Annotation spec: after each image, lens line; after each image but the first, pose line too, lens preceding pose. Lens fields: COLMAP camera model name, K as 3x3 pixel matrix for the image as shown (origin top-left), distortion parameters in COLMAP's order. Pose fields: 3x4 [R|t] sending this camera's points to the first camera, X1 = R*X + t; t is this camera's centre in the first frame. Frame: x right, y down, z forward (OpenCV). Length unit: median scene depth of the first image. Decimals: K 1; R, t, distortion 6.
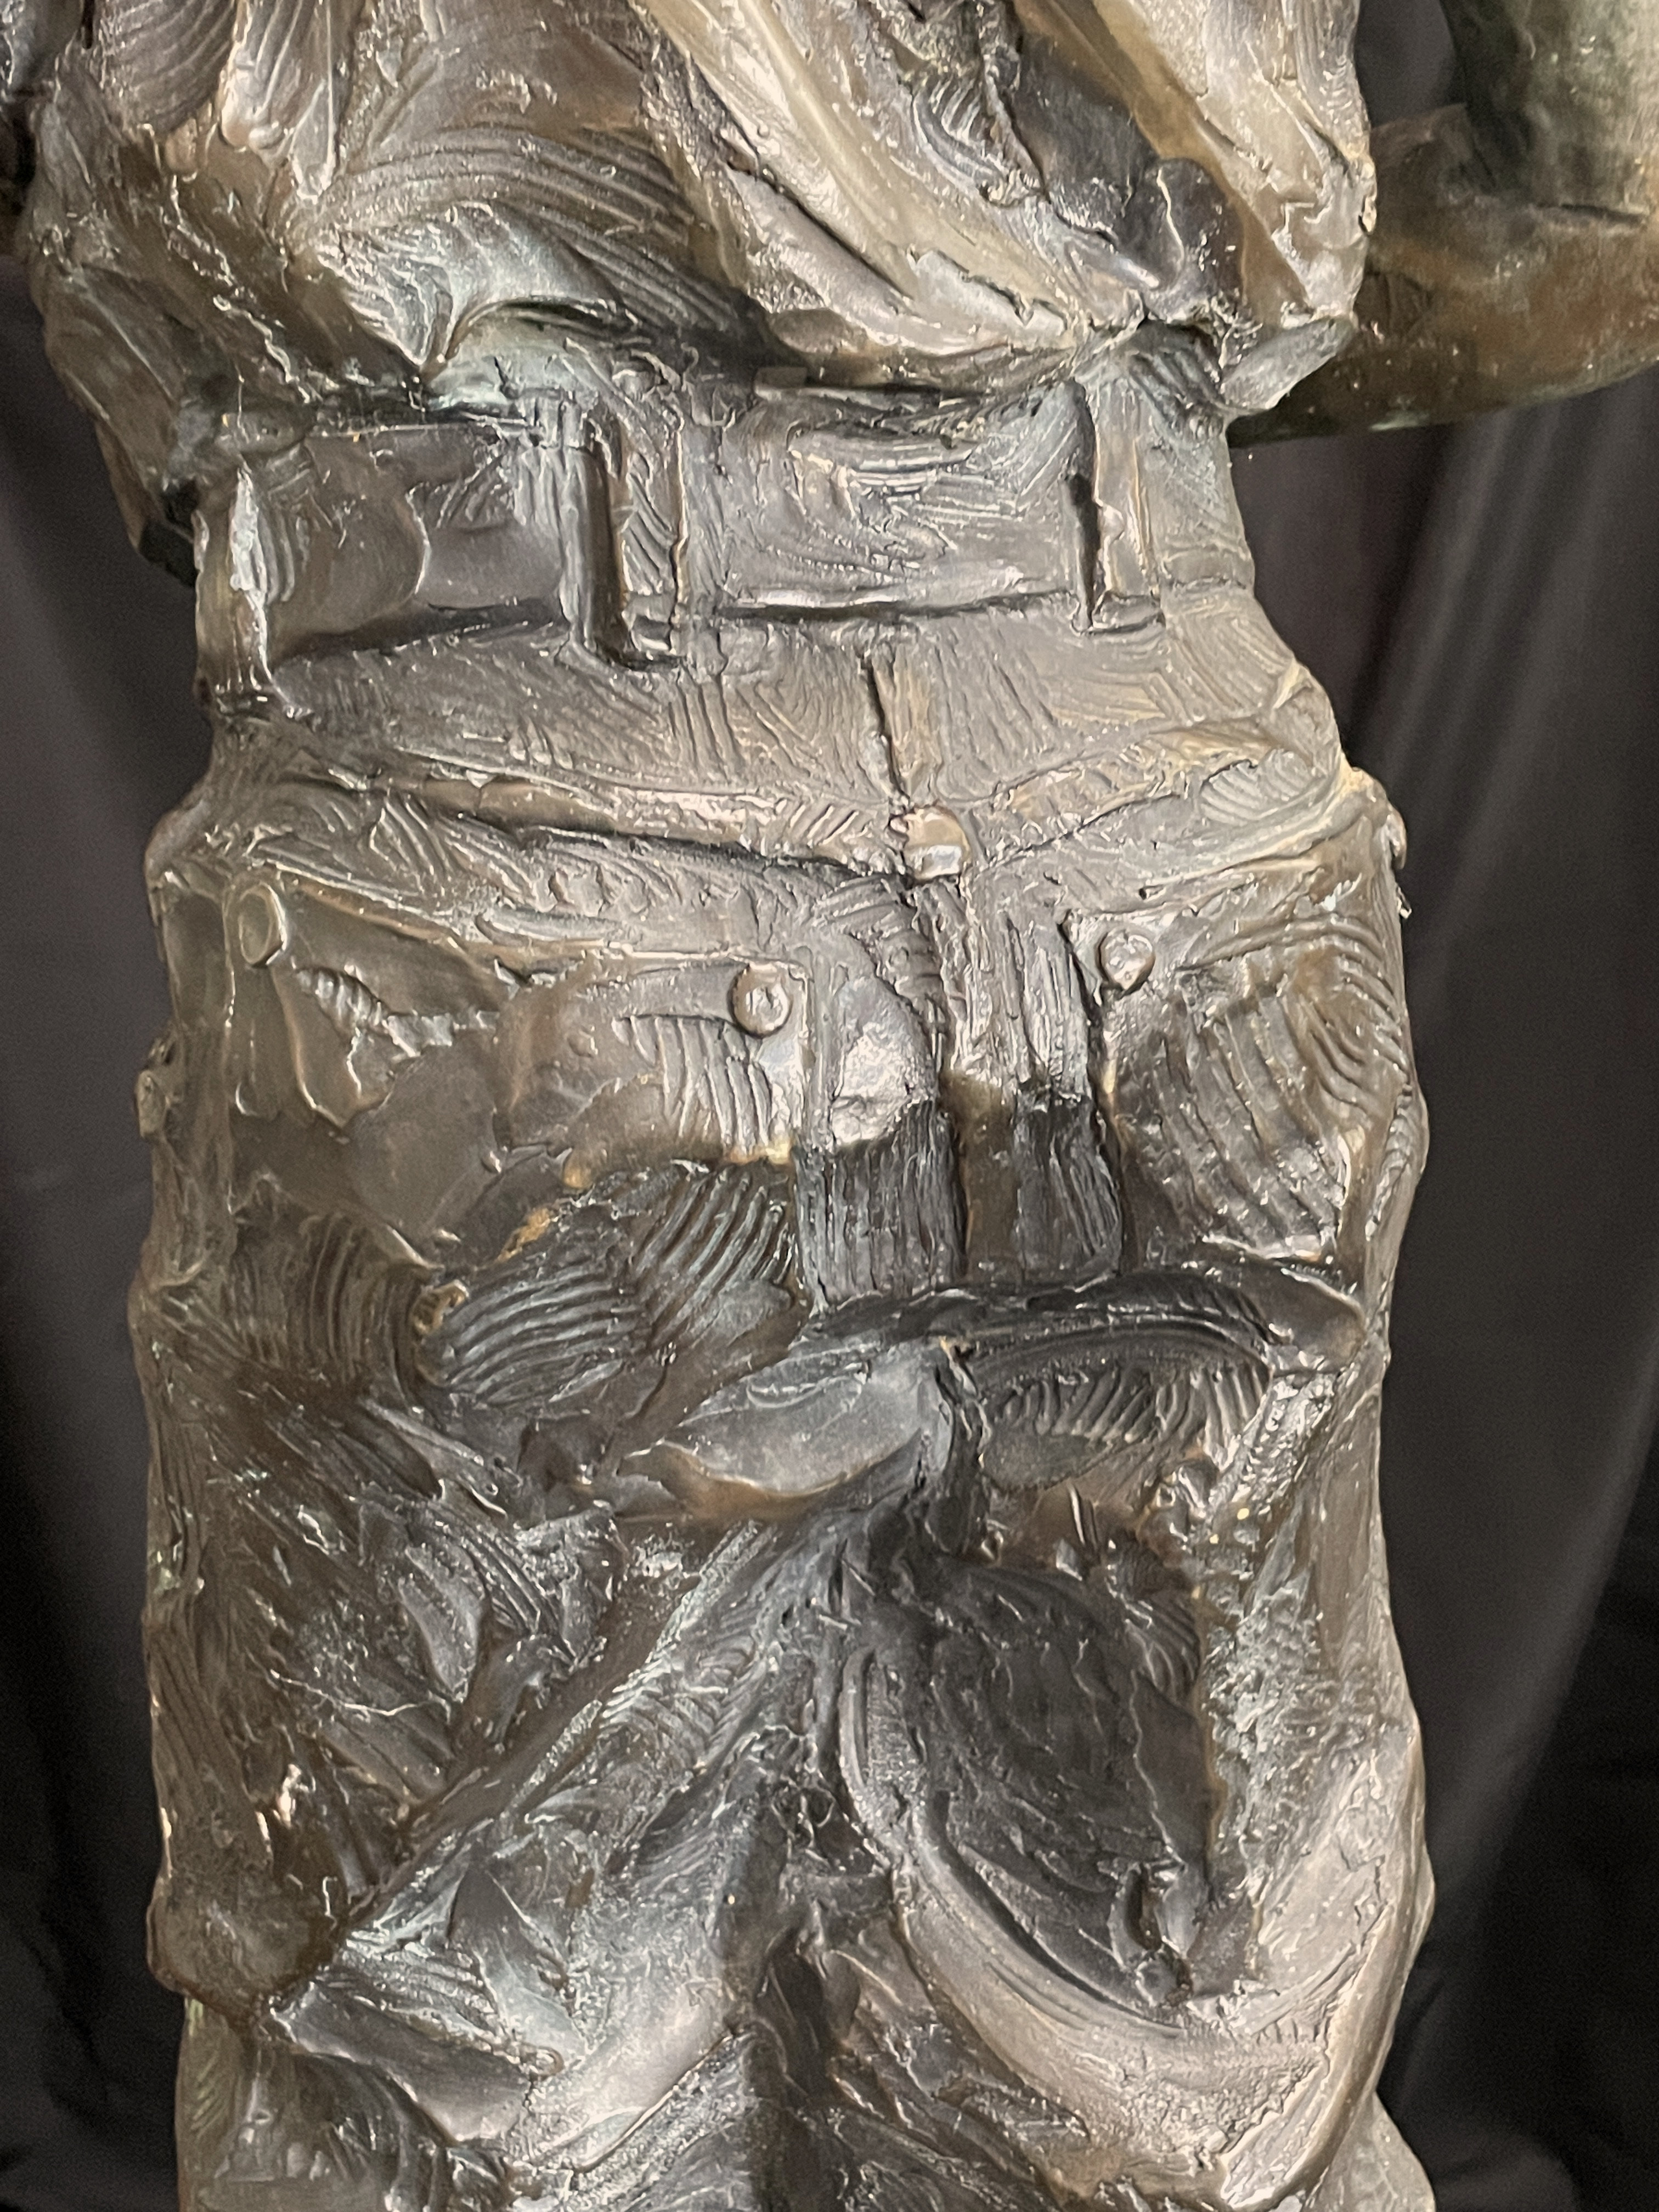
lens RADIAL K [[2774.0, 0, 829.5], [0, 2774.0, 1106.0], [0, 0, 1]] dist [0.150080, -0.332425]
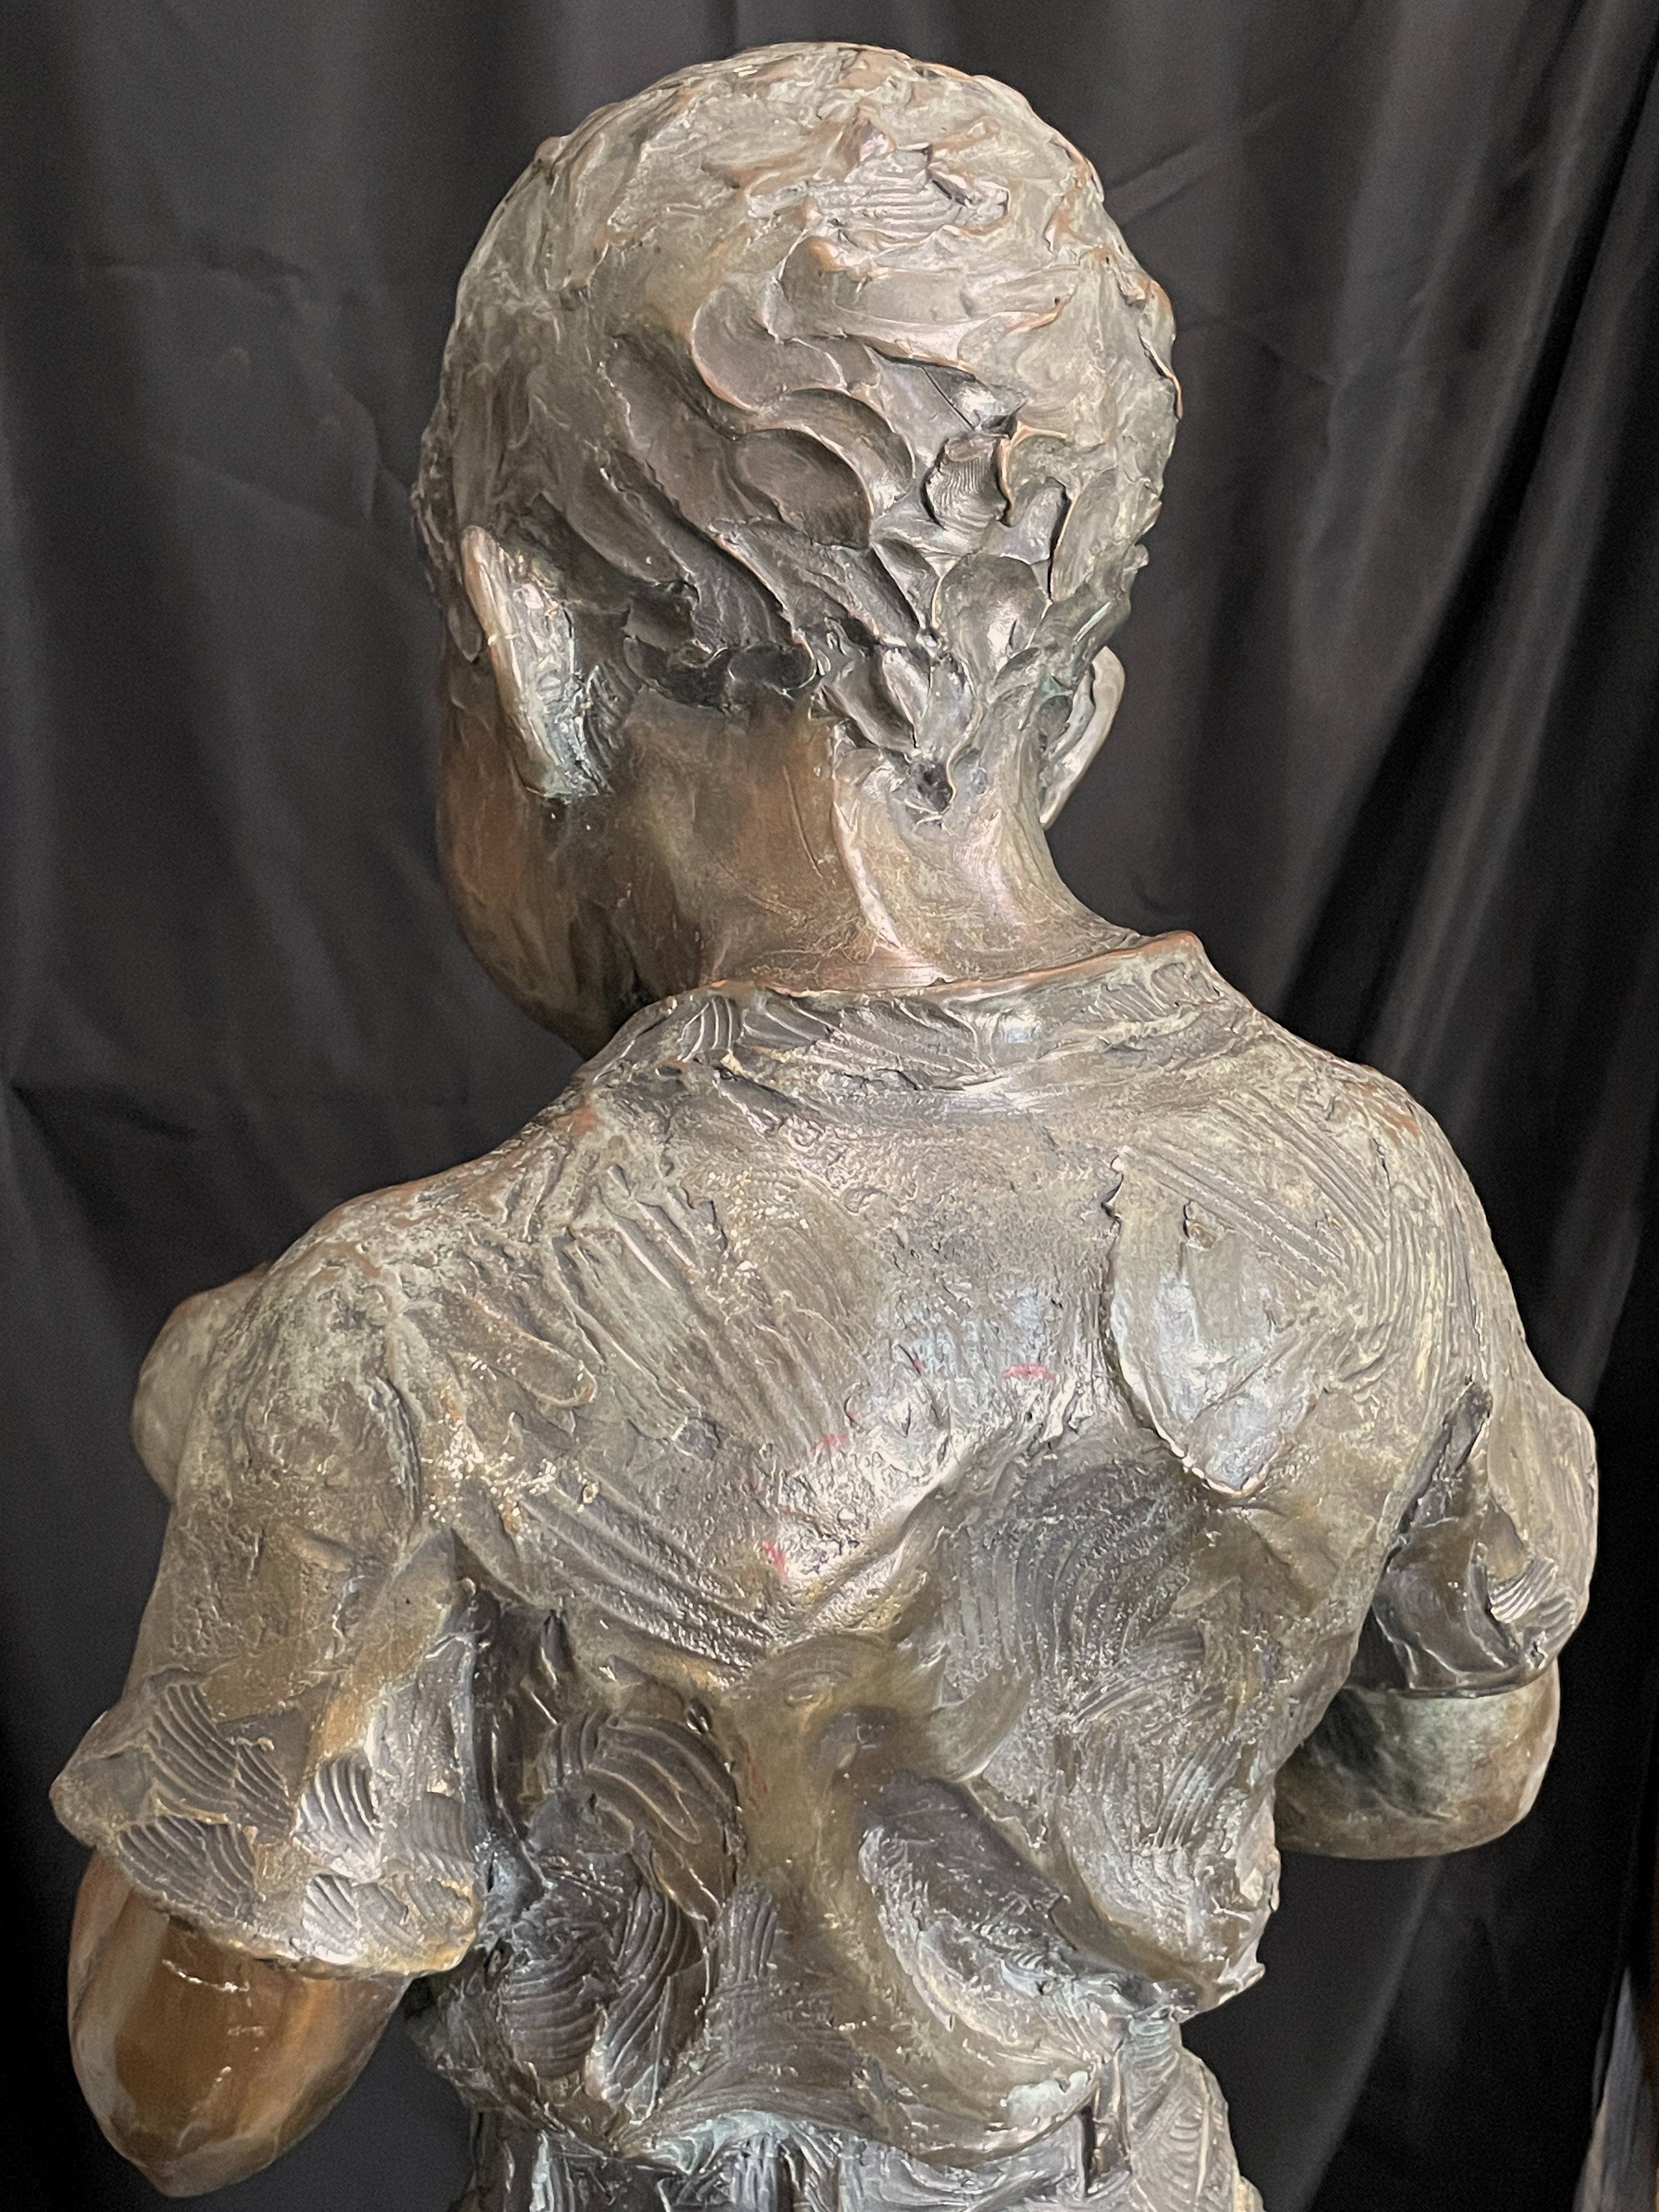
lens RADIAL K [[2774.0, 0, 829.5], [0, 2774.0, 1106.0], [0, 0, 1]] dist [0.150080, -0.332425]
pose [[0.994118, 0.037331, 0.101665, -0.232410], [-0.047613, 0.993780, 0.100672, -0.945590], [-0.097274, -0.104920, 0.989712, -0.460468]]
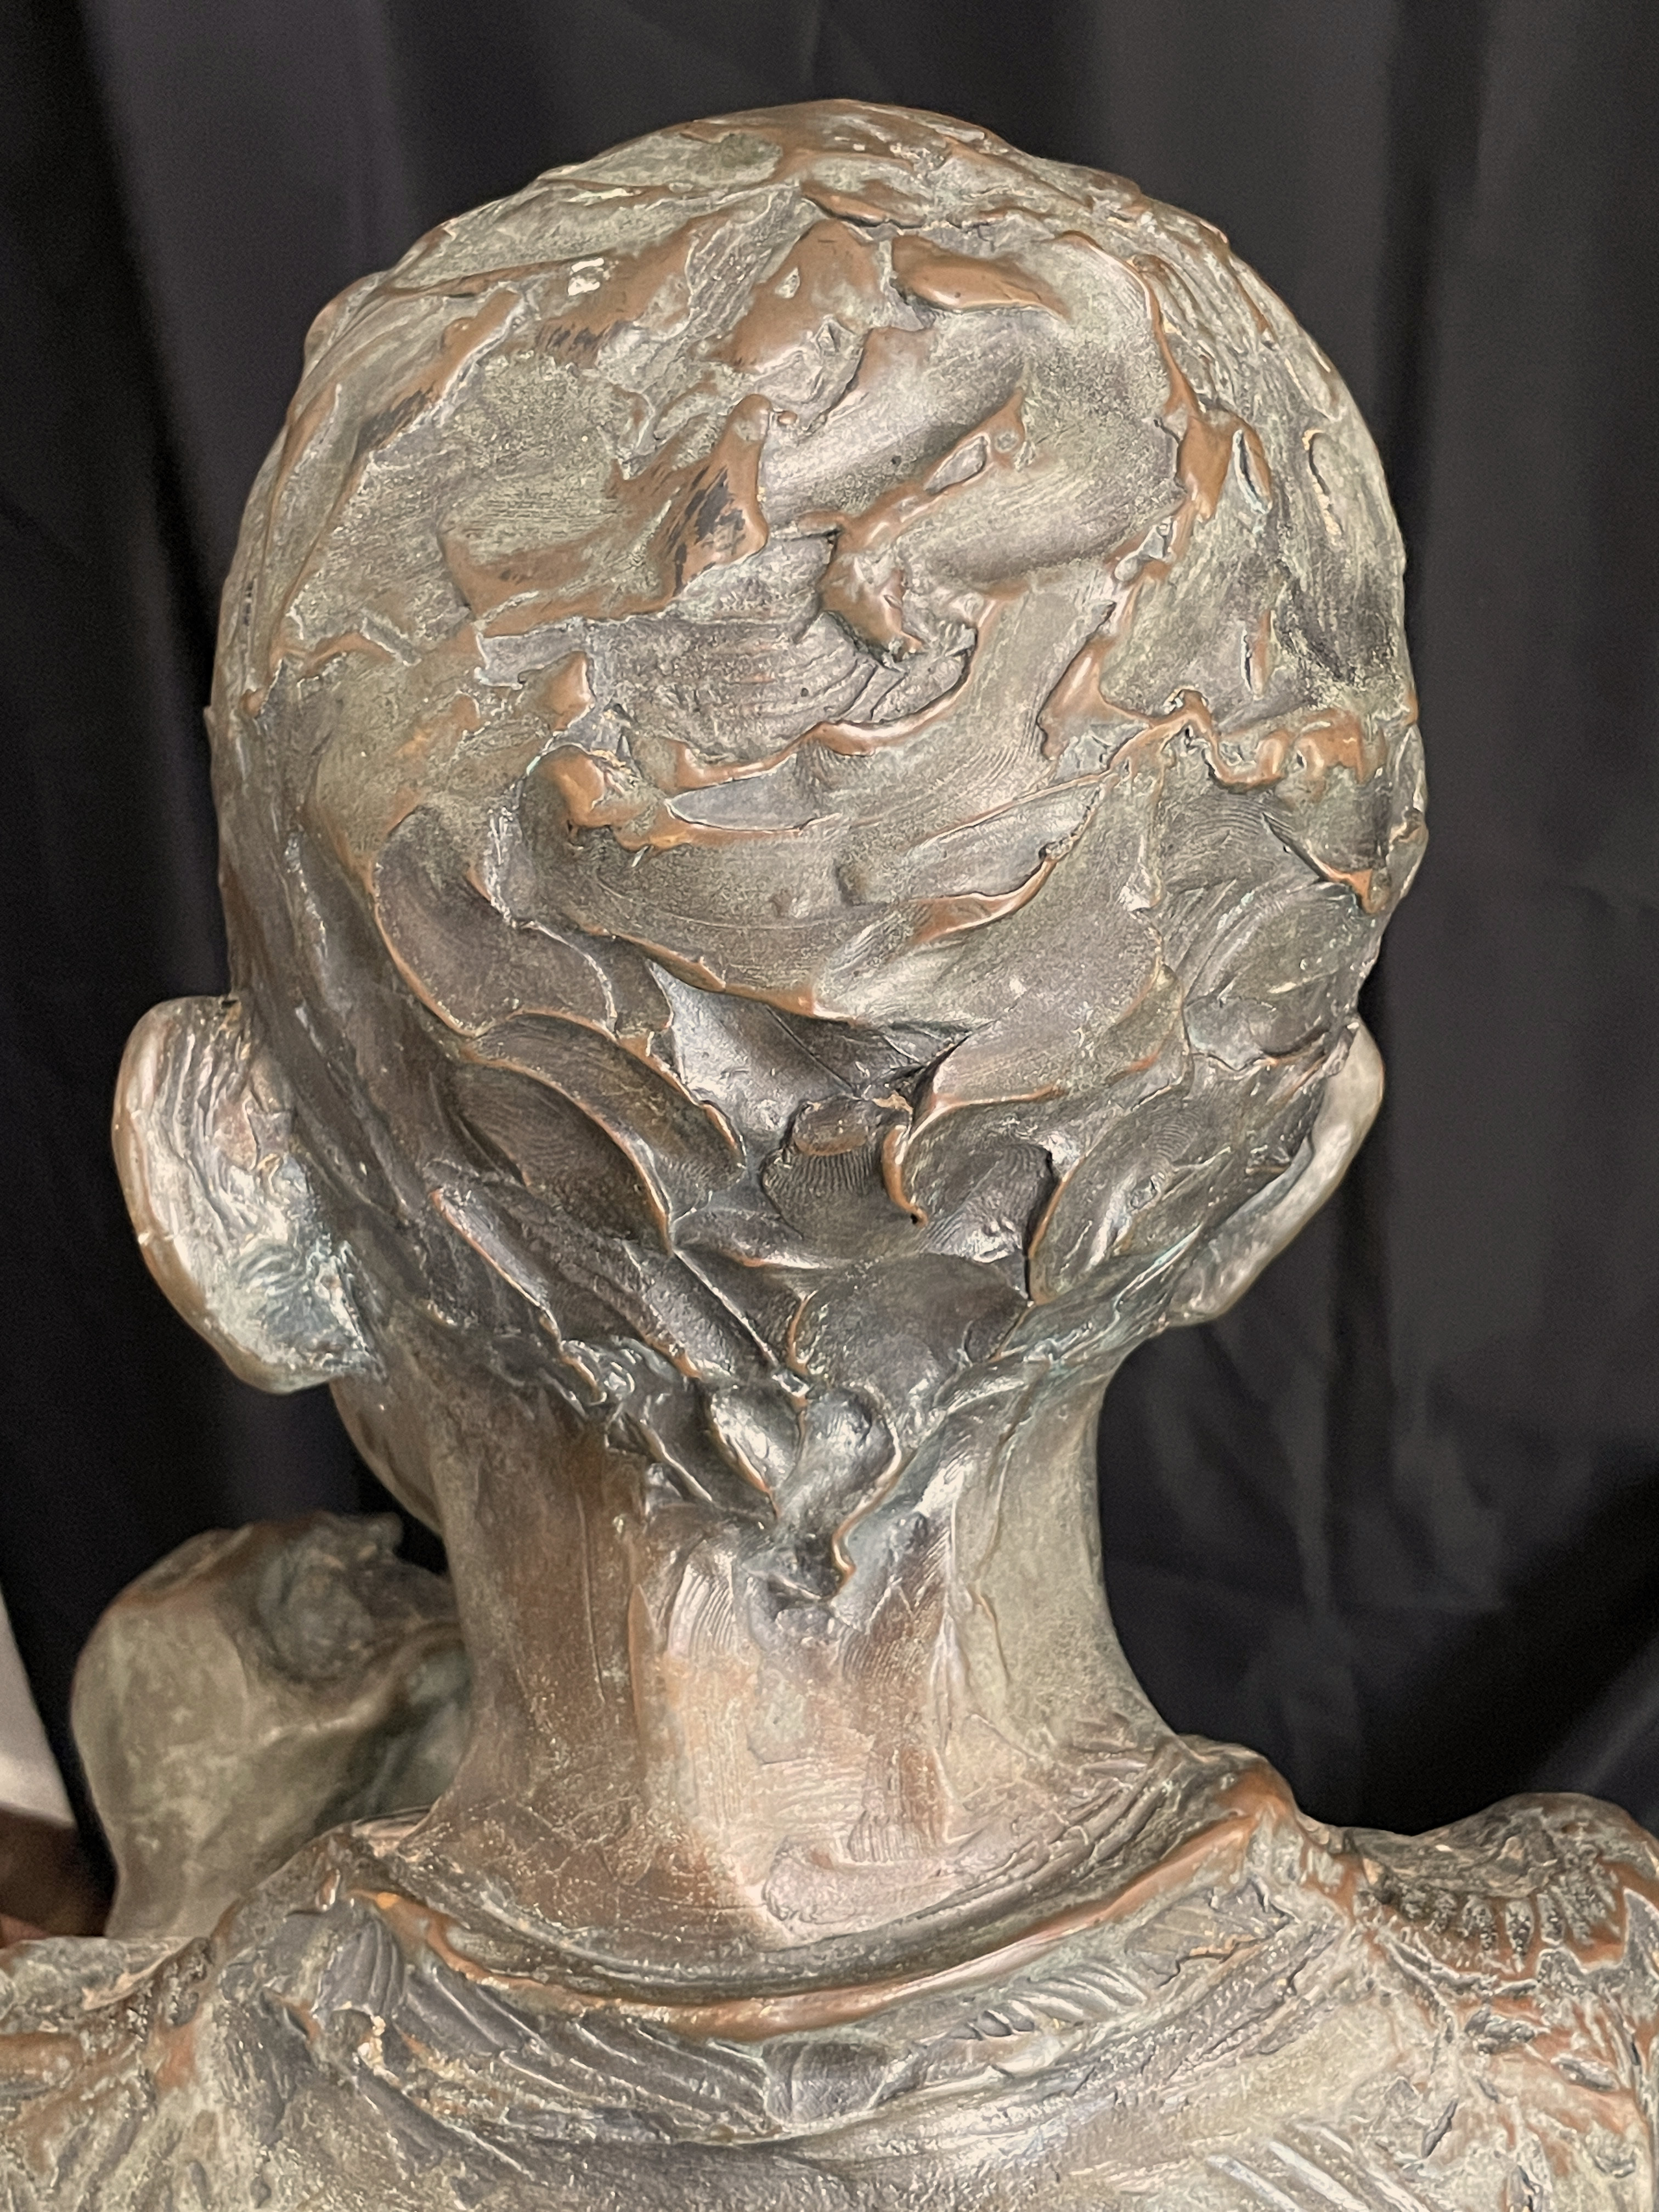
lens RADIAL K [[2774.0, 0, 829.5], [0, 2774.0, 1106.0], [0, 0, 1]] dist [0.150080, -0.332425]
pose [[0.966190, 0.166305, -0.197028, 0.104095], [-0.059938, 0.888112, 0.455702, -1.474379], [0.250768, -0.428485, 0.868053, 0.267779]]
